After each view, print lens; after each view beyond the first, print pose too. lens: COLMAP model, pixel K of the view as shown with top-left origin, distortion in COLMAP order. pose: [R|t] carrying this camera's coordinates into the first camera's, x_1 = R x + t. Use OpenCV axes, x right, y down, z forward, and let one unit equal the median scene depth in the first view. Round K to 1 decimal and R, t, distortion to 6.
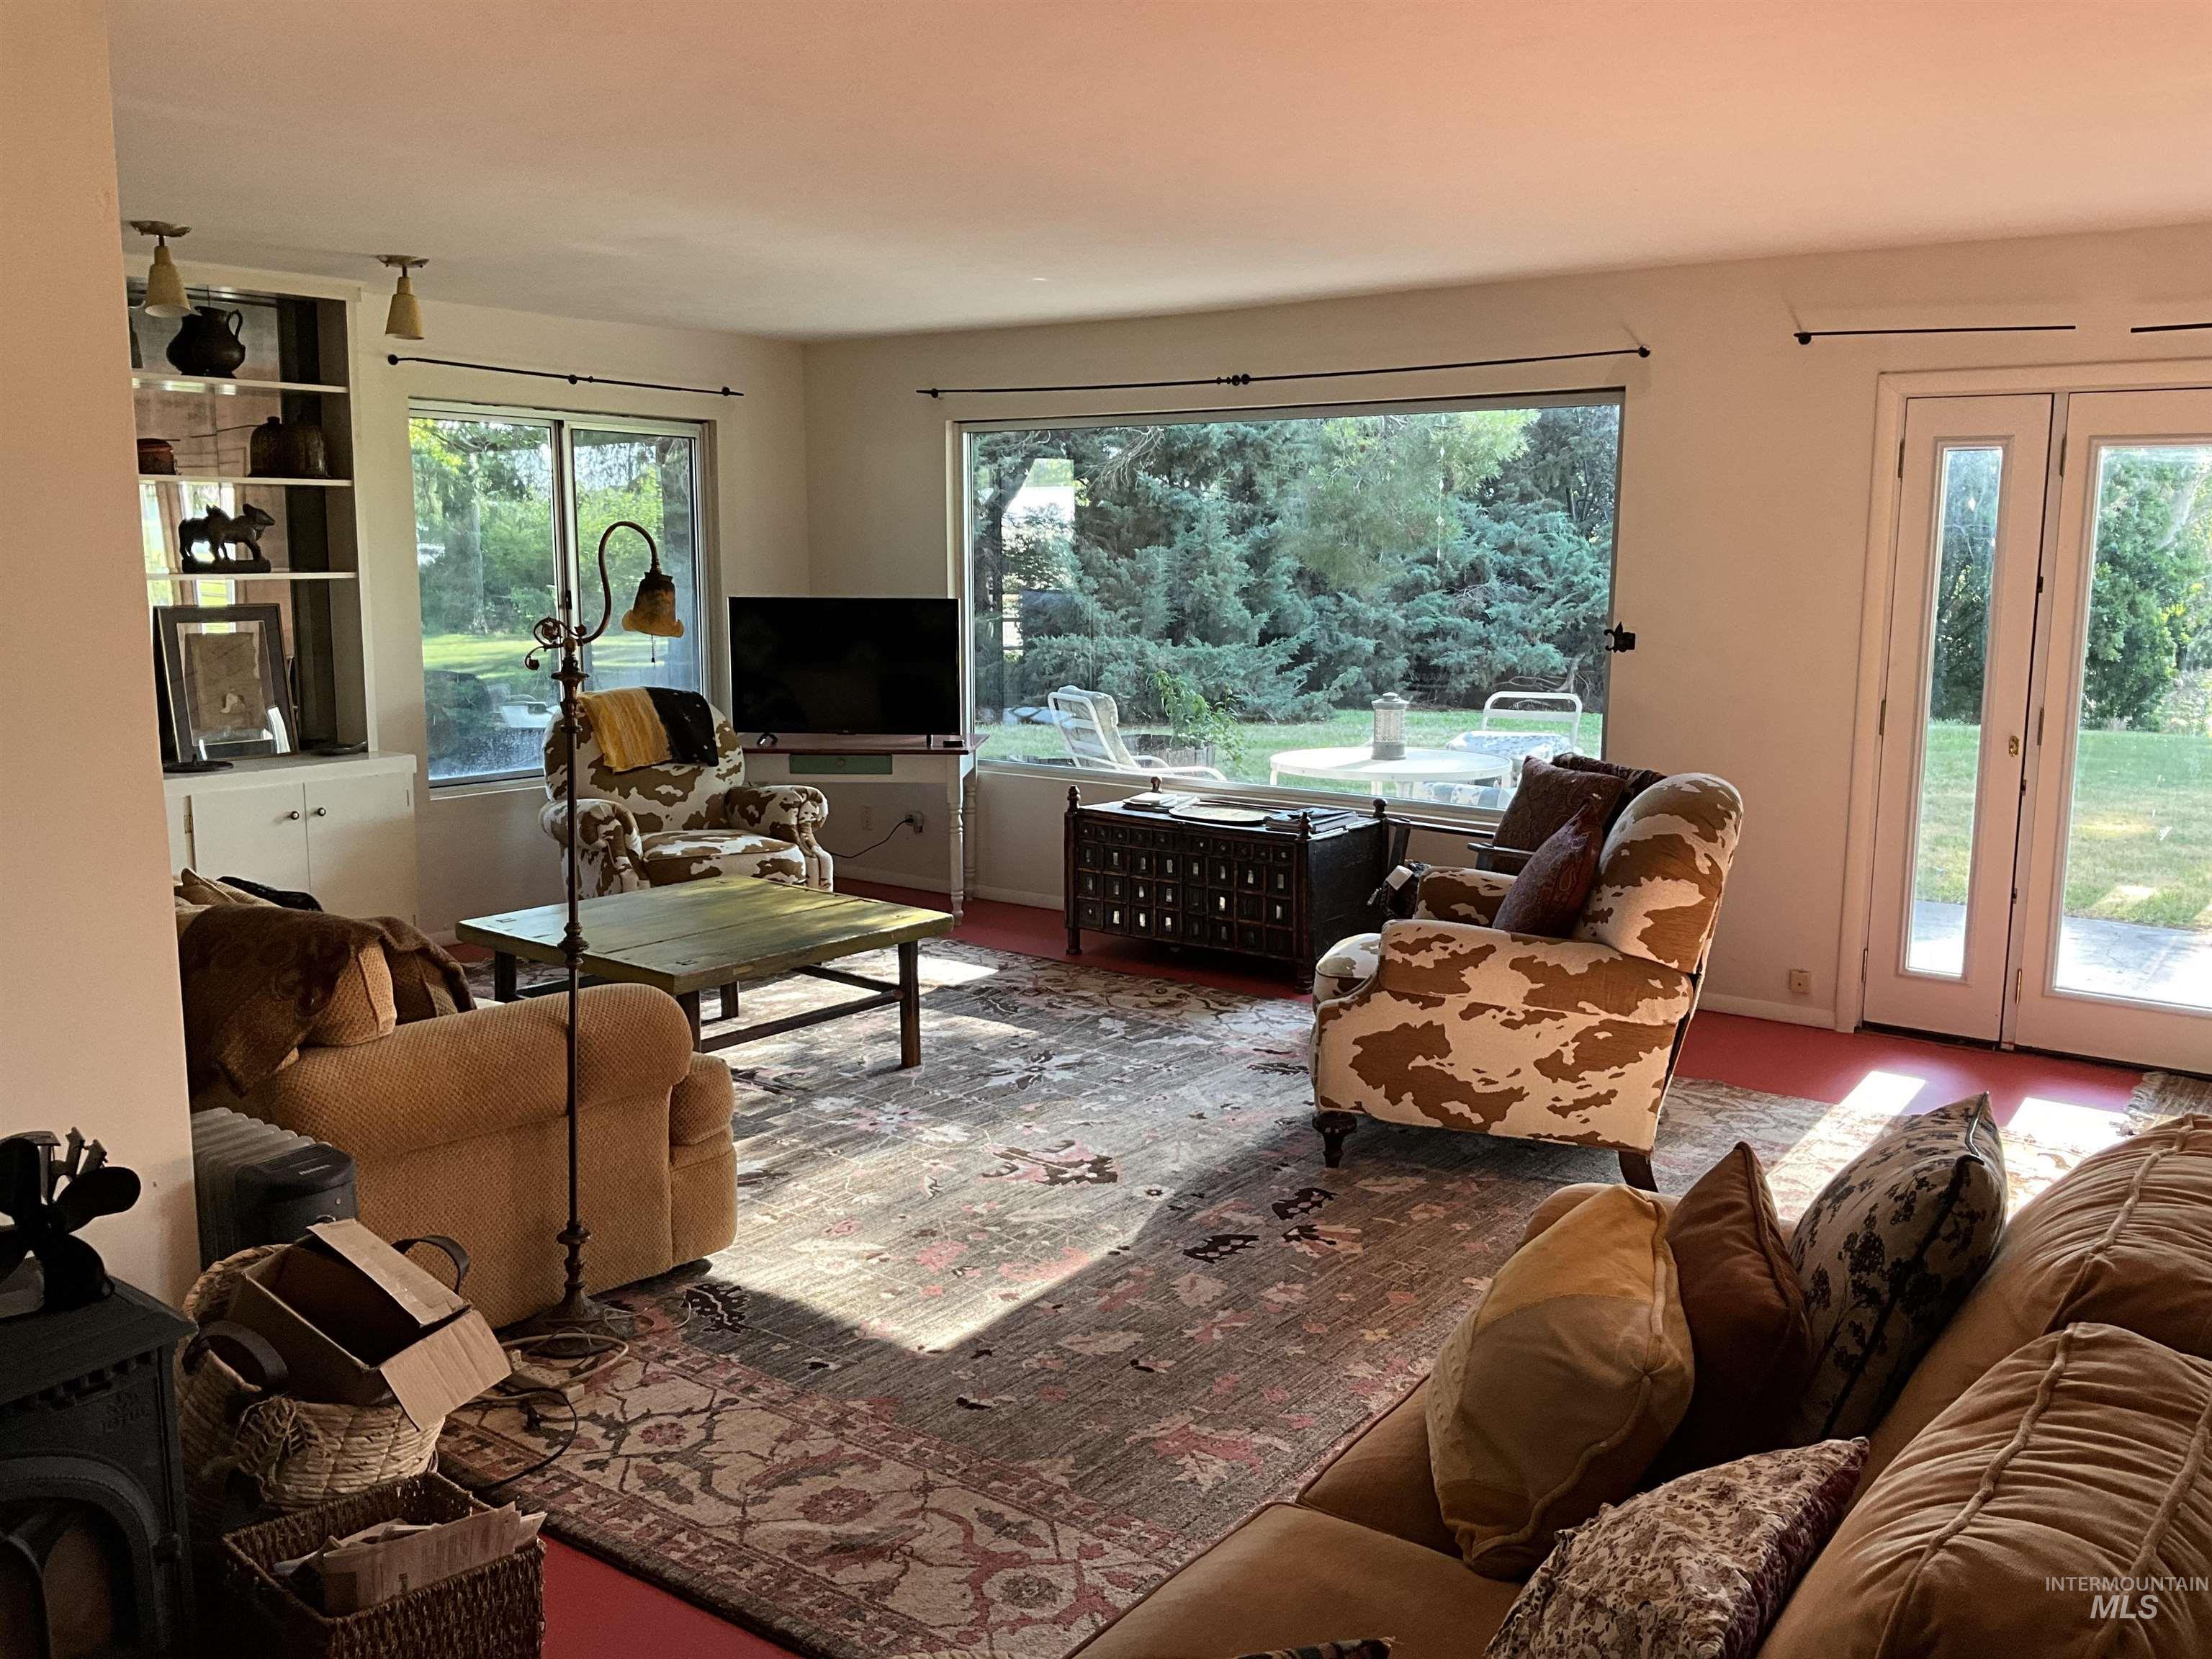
lens RADIAL K [[1823.9, 0, 1098.7], [0, 1823.9, 822.2], [0, 0, 1]] dist [0.039280, -0.013417]
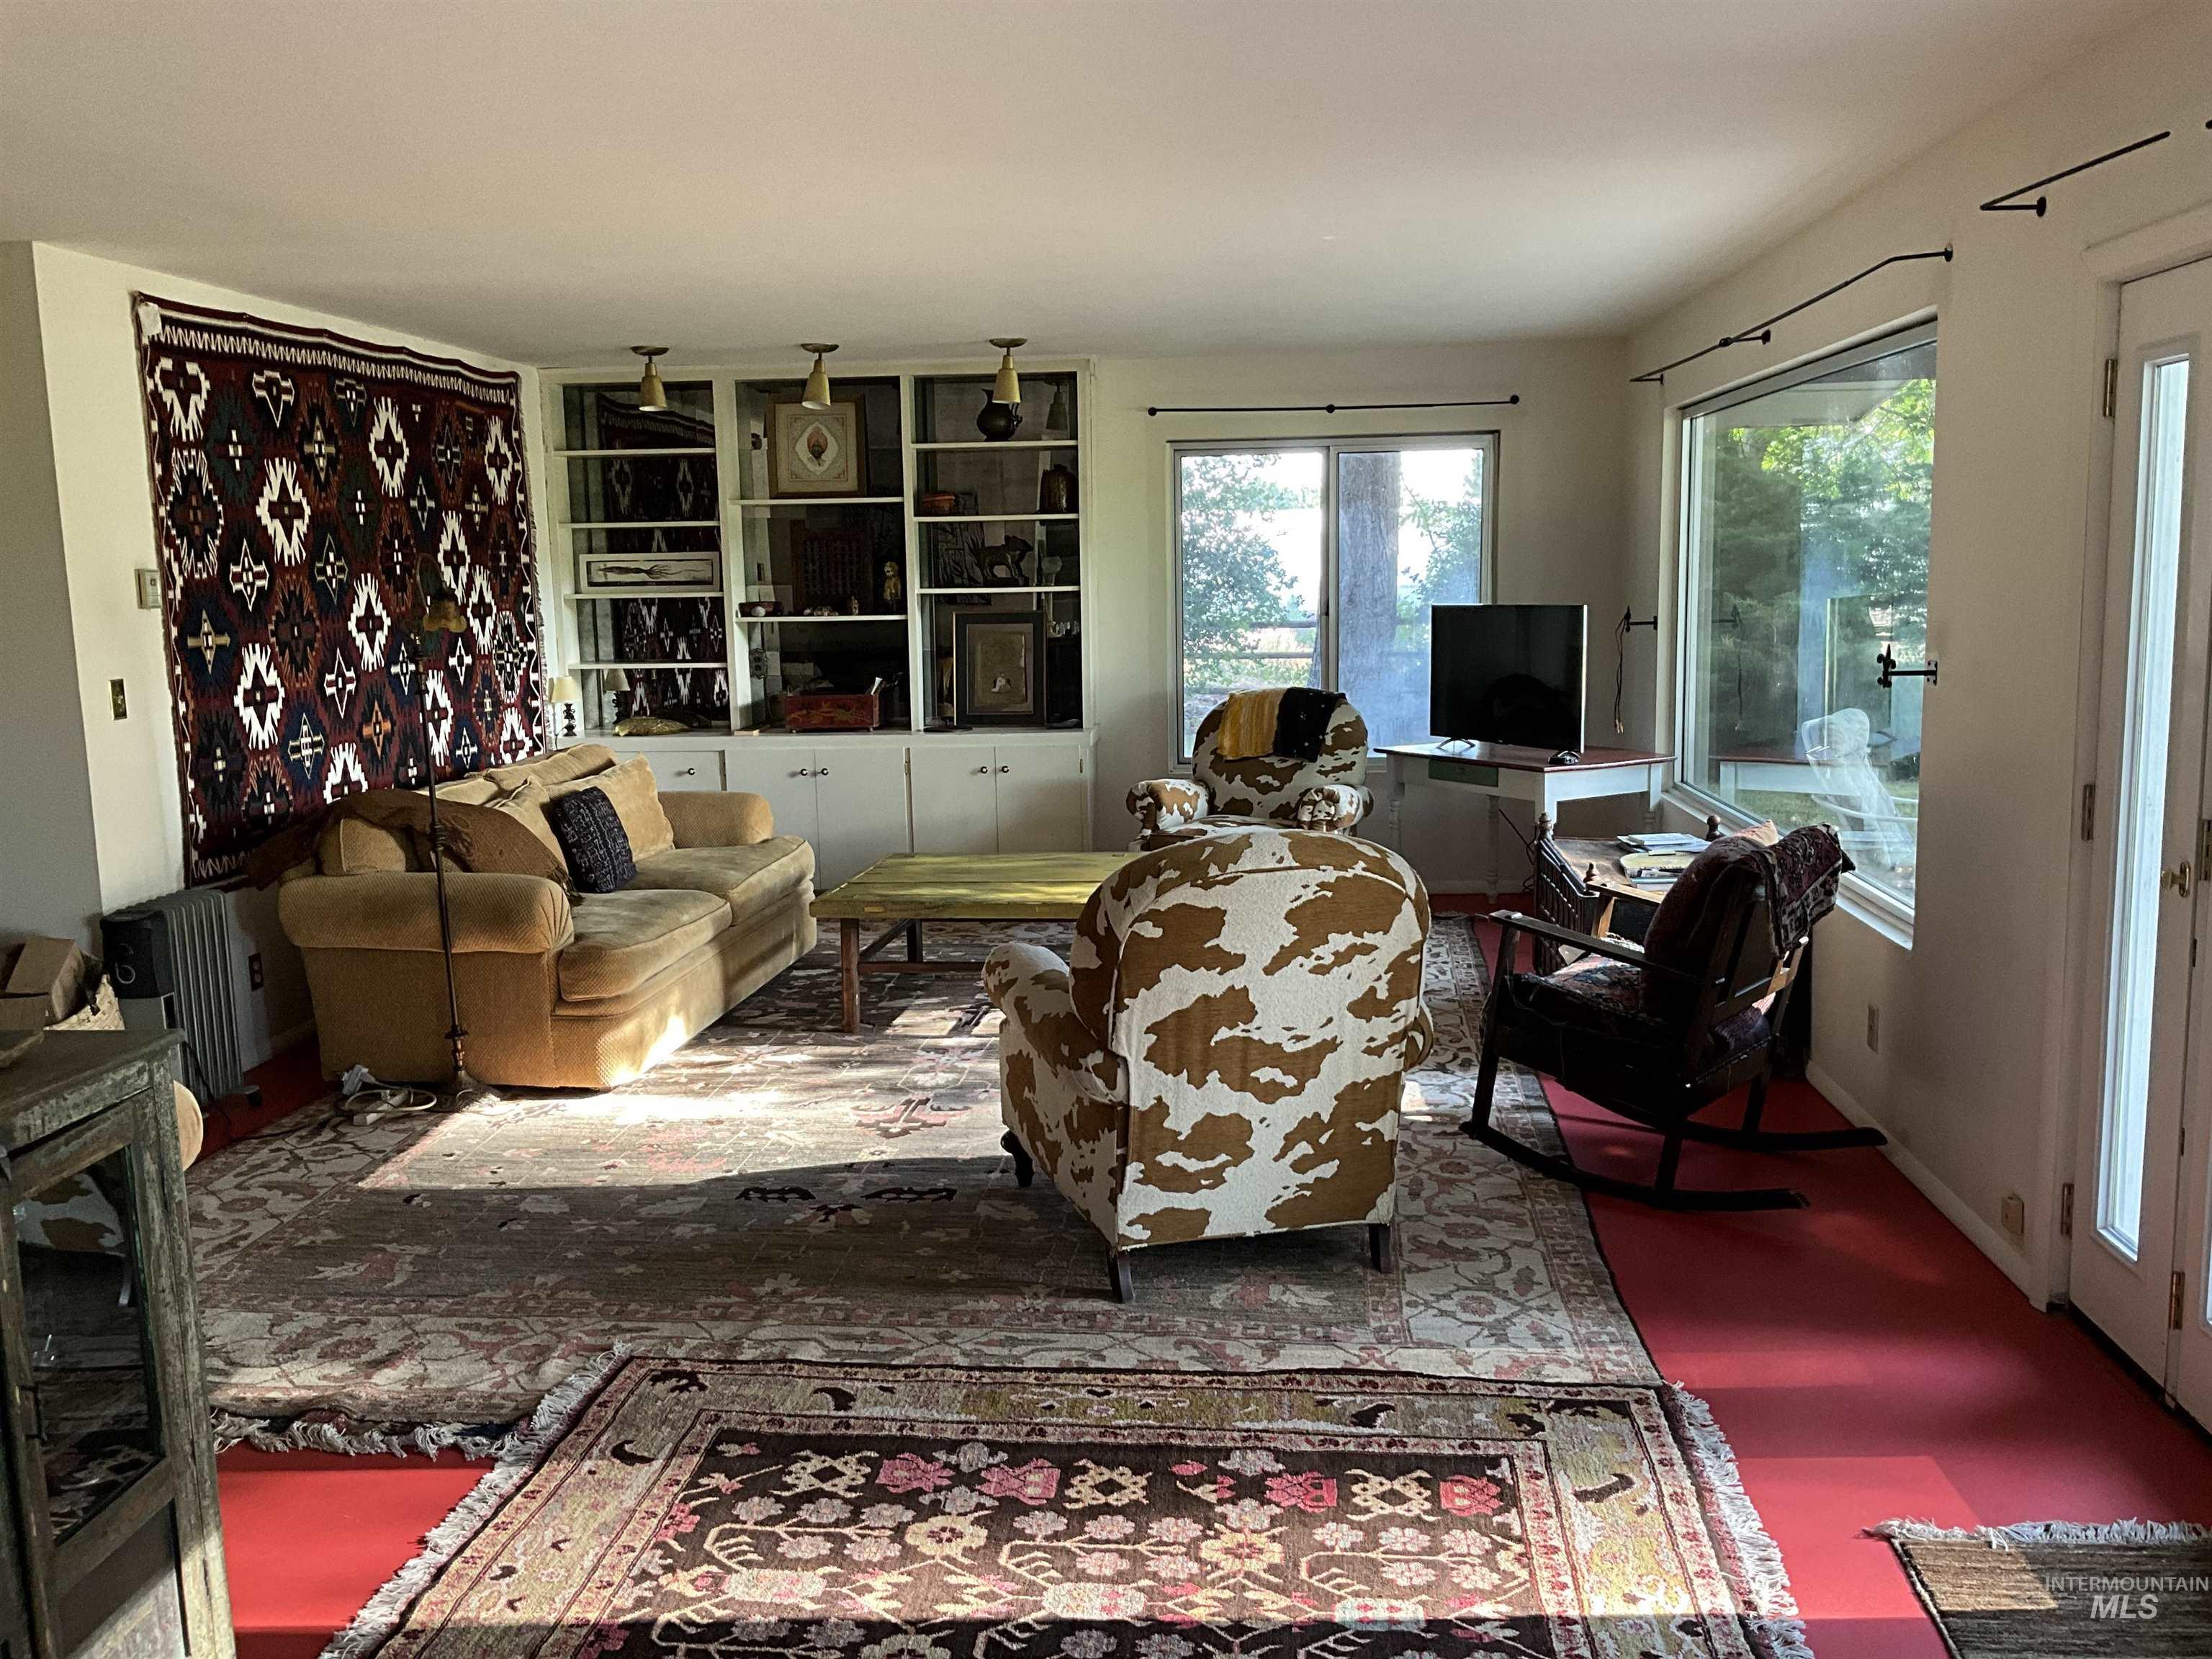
lens RADIAL K [[1823.9, 0, 1103.3], [0, 1823.9, 841.7], [0, 0, 1]] dist [0.039280, -0.013417]
pose [[0.519095, 0.108278, -0.847831, 0.873766], [-0.106601, 0.992400, 0.061474, -0.051417], [0.848043, 0.058469, 0.526692, 0.475357]]
